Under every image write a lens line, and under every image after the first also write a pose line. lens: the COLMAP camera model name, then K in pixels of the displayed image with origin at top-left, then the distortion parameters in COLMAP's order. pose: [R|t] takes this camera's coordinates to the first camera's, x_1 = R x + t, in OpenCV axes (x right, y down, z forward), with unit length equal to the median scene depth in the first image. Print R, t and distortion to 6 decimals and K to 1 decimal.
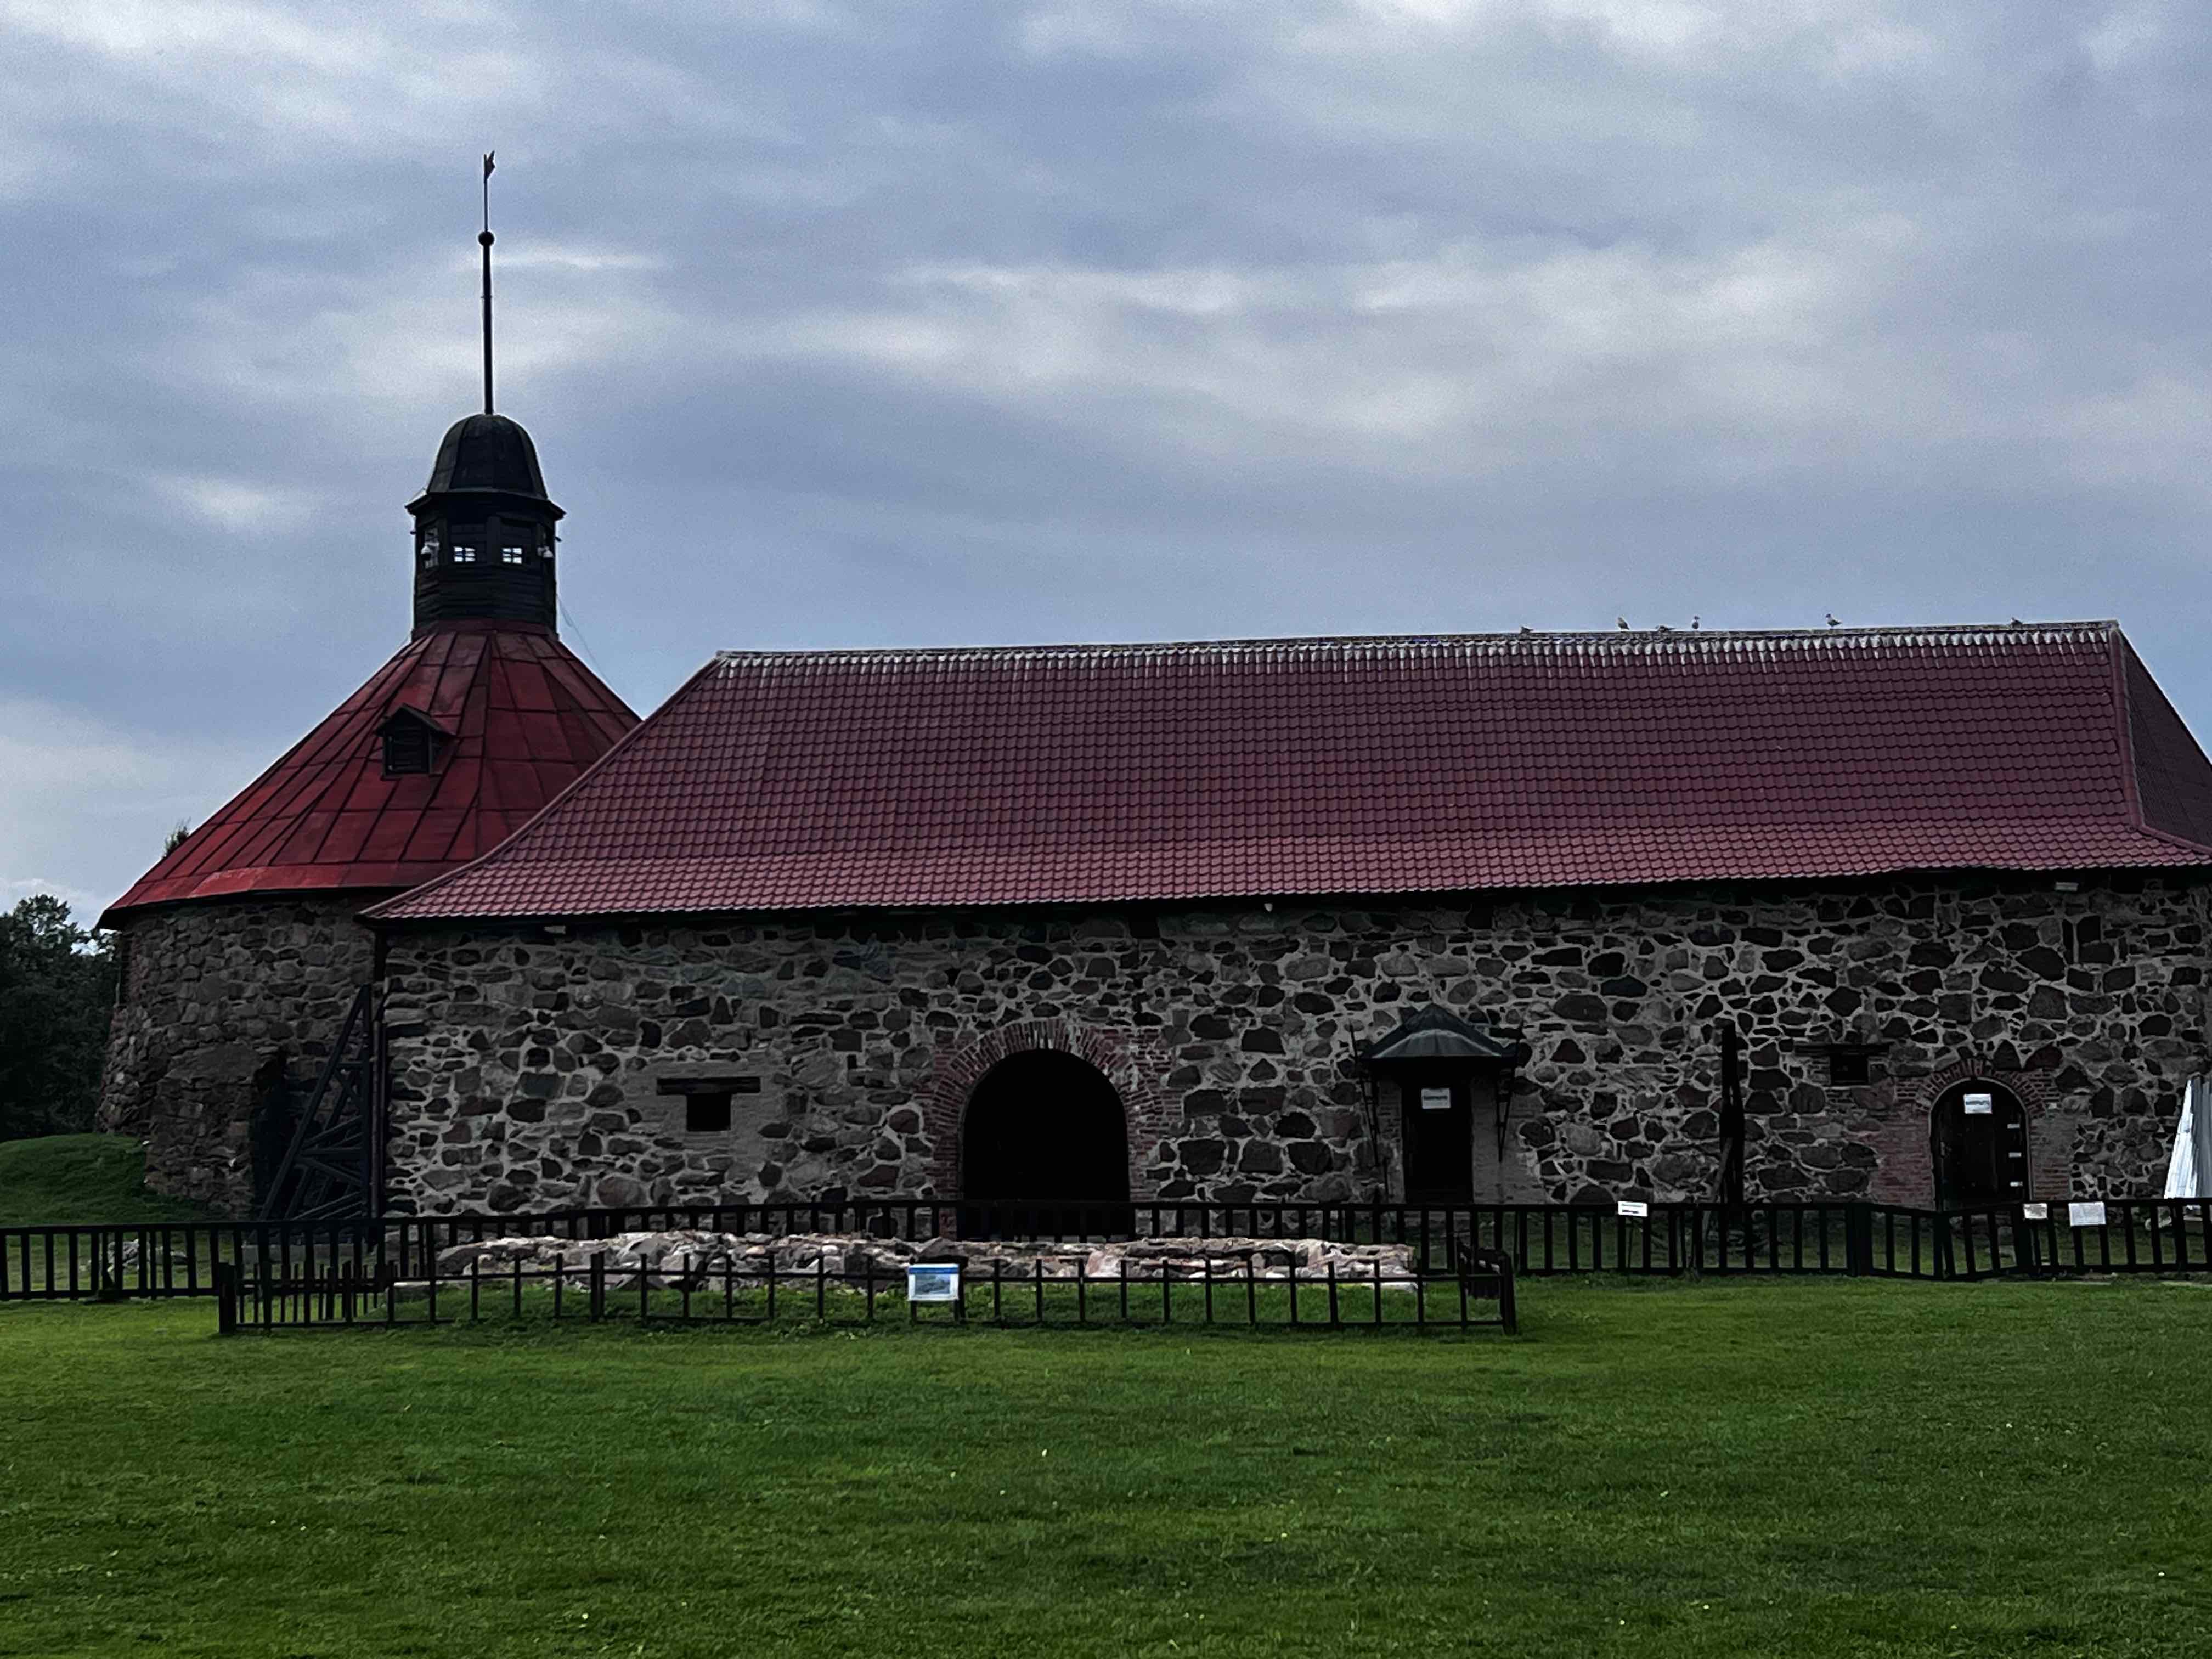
lens RADIAL K [[3722.2, 0, 1063.8], [0, 3722.2, 837.9], [0, 0, 1]] dist [0.217170, -0.224408]
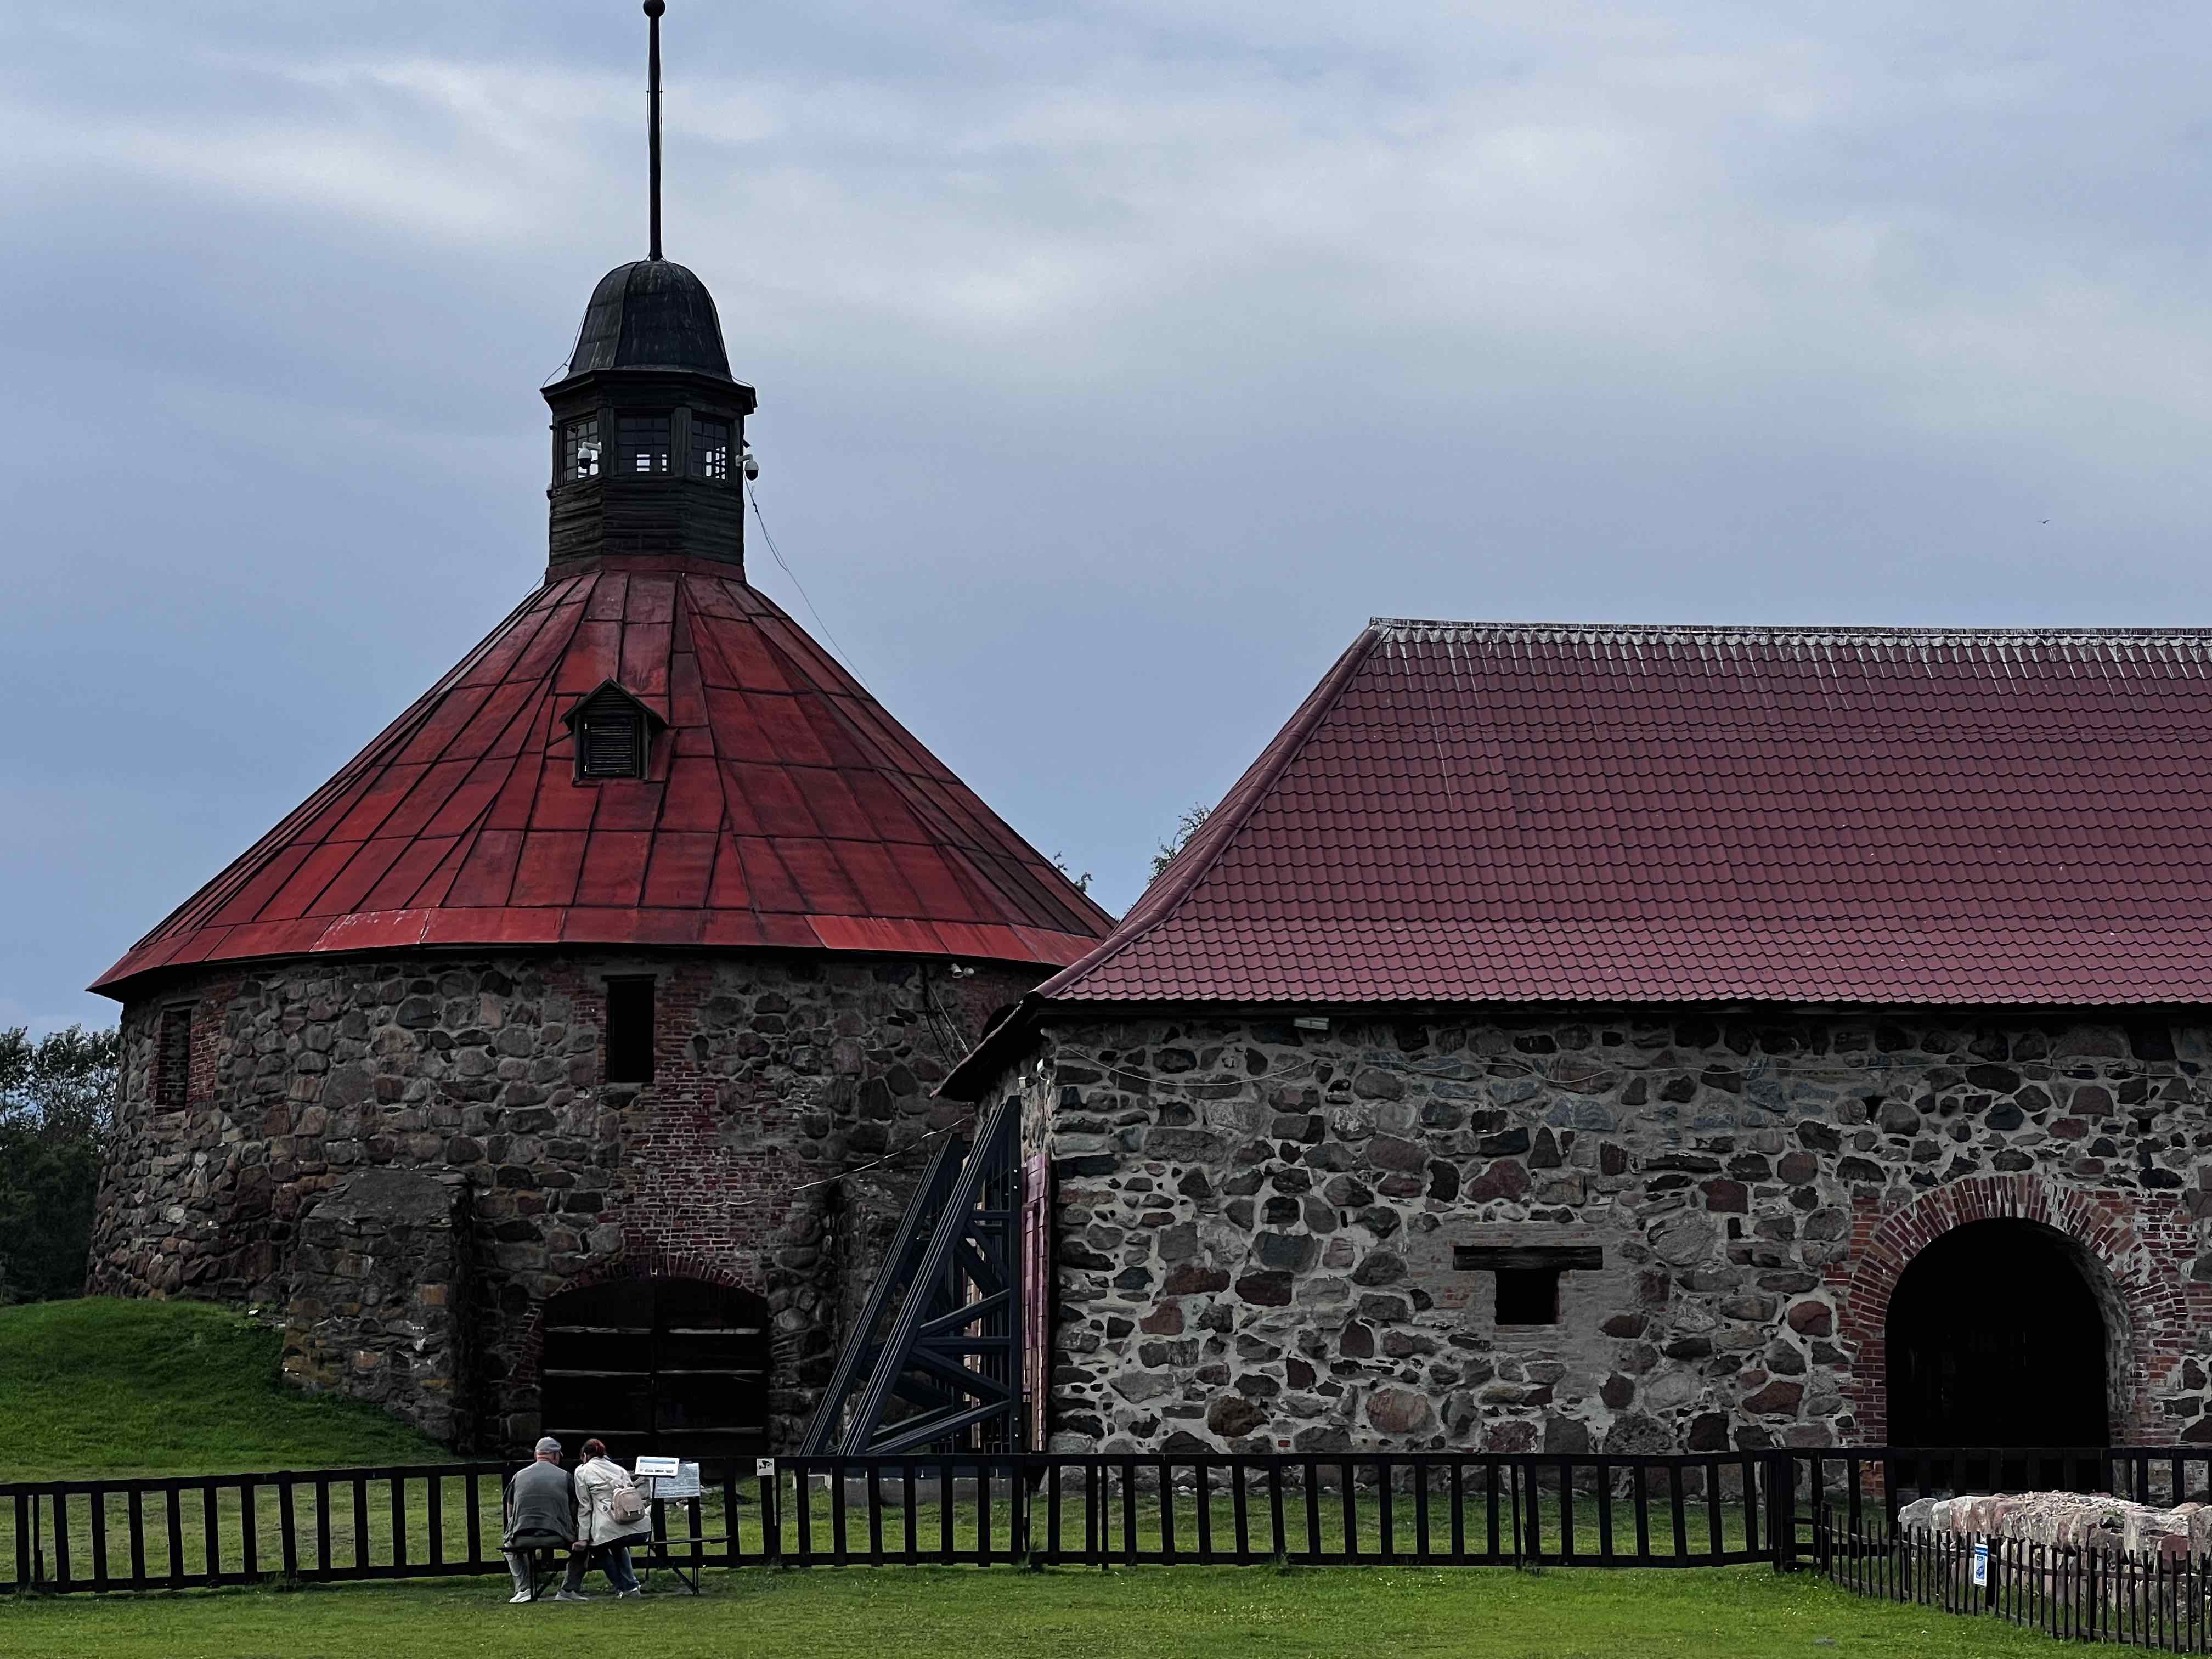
lens RADIAL K [[5182.1, 0, 1106.0], [0, 5182.1, 829.5], [0, 0, 1]] dist [0.041452, 4.800952]
pose [[0.991513, 0.029808, 0.126546, -0.293202], [-0.028462, 0.999518, -0.012427, 0.002058], [-0.126855, 0.008719, 0.991883, 0.068443]]
